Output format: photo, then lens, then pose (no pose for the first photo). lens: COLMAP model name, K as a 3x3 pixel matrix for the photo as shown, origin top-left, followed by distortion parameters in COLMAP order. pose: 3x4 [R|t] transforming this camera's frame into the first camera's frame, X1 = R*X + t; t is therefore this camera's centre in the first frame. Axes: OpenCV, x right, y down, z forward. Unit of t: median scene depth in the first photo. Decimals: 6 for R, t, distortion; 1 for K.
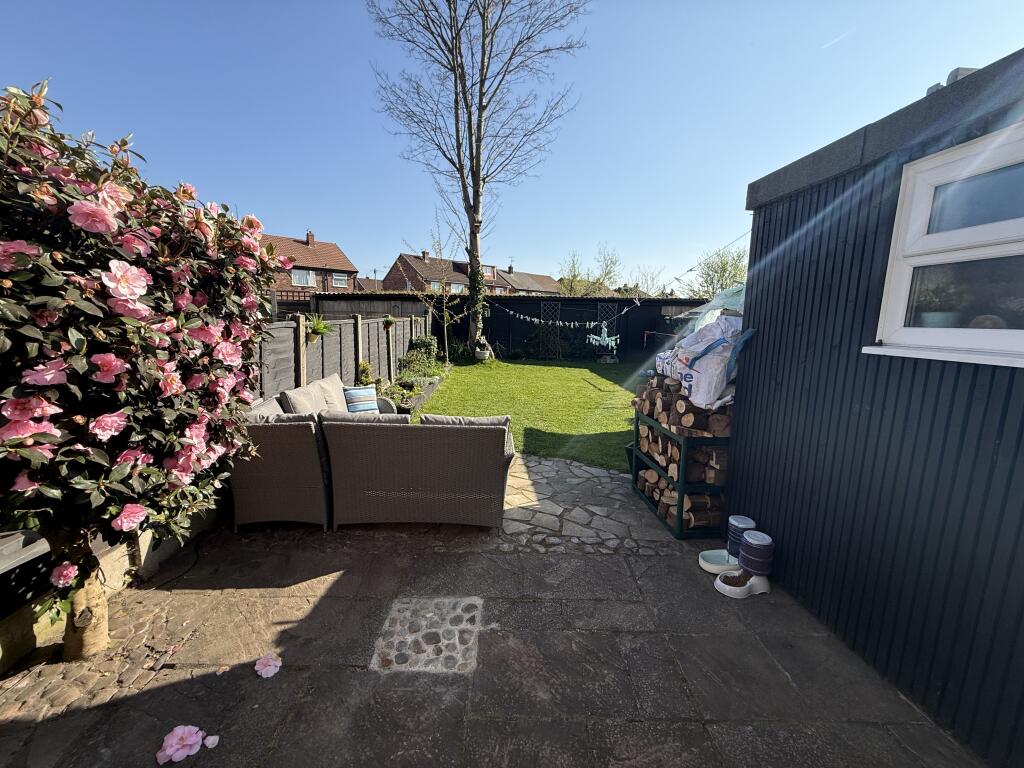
lens RADIAL K [[407.0, 0, 512.0], [0, 407.0, 384.0], [0, 0, 1]] dist [-0.005854, -0.000191]
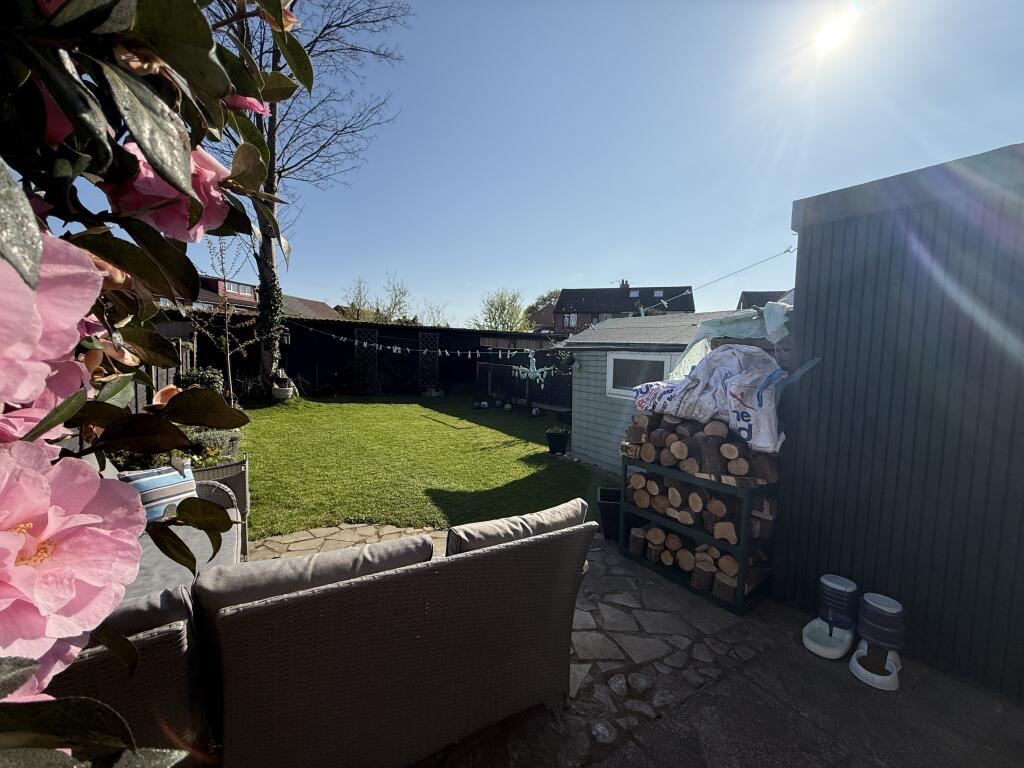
lens RADIAL K [[407.0, 0, 512.0], [0, 407.0, 384.0], [0, 0, 1]] dist [-0.005854, -0.000191]
pose [[0.858643, -0.026605, 0.511884, -0.102399], [0.065853, 0.996102, -0.058691, -0.016409], [-0.508327, 0.084104, 0.857048, 0.133607]]
